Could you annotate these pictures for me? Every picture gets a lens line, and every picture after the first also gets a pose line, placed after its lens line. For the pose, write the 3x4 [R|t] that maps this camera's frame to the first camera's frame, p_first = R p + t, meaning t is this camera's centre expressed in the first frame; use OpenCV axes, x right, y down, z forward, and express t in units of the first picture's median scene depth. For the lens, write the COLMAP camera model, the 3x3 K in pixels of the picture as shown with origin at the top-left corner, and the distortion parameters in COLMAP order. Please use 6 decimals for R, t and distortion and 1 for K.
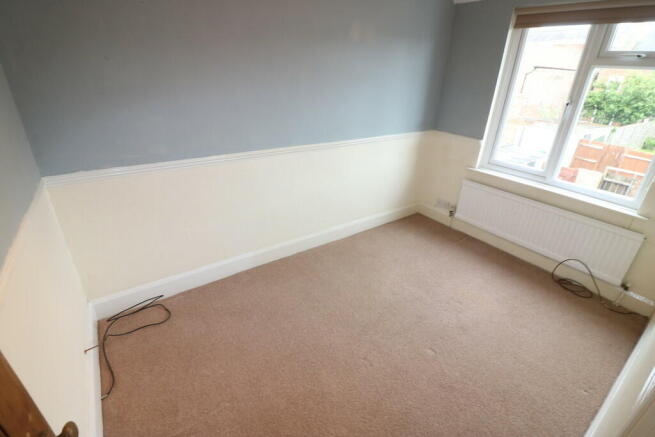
lens RADIAL K [[304.8, 0, 324.5], [0, 304.8, 218.3], [0, 0, 1]] dist [-0.008021, -0.007114]
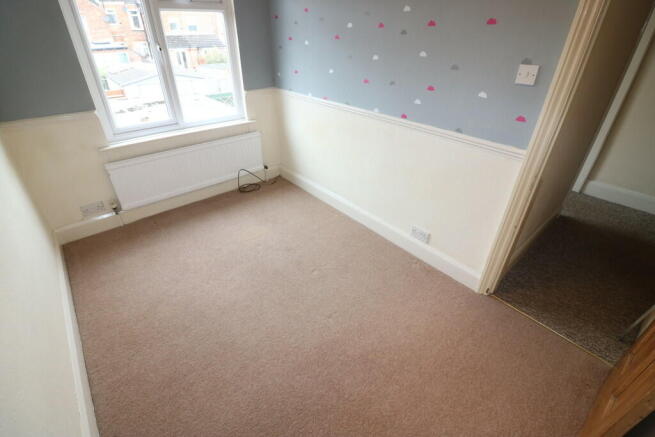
lens RADIAL K [[304.8, 0, 325.4], [0, 304.8, 217.1], [0, 0, 1]] dist [-0.008021, -0.007114]
pose [[-0.108347, -0.552429, 0.826488, -0.387907], [0.420782, 0.727750, 0.541593, -0.257918], [-0.900668, 0.406452, 0.153602, 0.515849]]
